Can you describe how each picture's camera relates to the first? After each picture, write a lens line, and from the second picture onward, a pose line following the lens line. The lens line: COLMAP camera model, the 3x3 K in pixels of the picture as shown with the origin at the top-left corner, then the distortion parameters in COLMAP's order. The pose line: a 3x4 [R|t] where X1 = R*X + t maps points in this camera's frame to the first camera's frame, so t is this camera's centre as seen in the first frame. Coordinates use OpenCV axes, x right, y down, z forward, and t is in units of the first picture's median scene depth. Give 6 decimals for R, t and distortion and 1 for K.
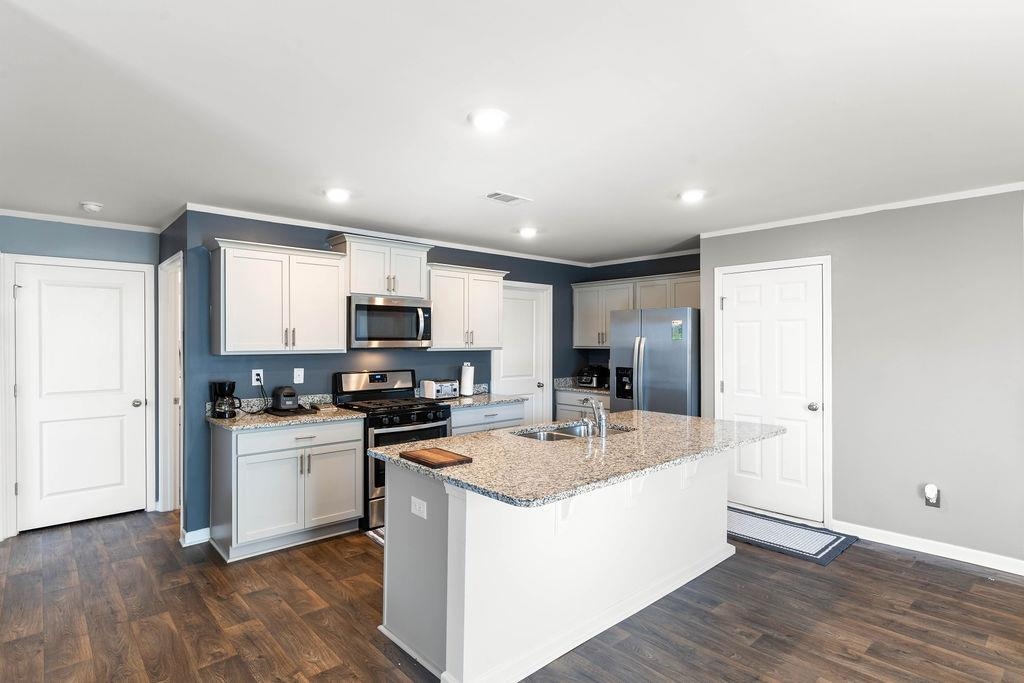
lens RADIAL K [[529.6, 0, 513.3], [0, 529.6, 345.8], [0, 0, 1]] dist [-0.001377, 0.003358]
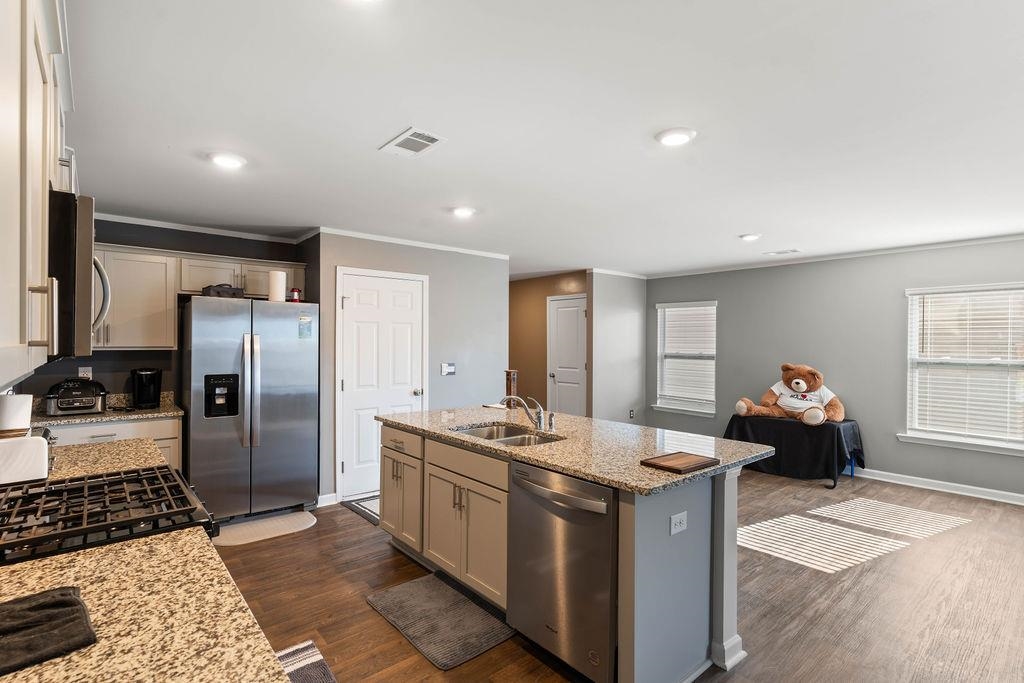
lens RADIAL K [[489.6, 0, 512.3], [0, 489.6, 343.2], [0, 0, 1]] dist [0.000578, 0.001465]
pose [[0.032873, -0.000700, 0.999459, -0.524633], [0.002913, 0.999996, 0.000604, -0.002906], [-0.999455, 0.002892, 0.032875, 0.641879]]
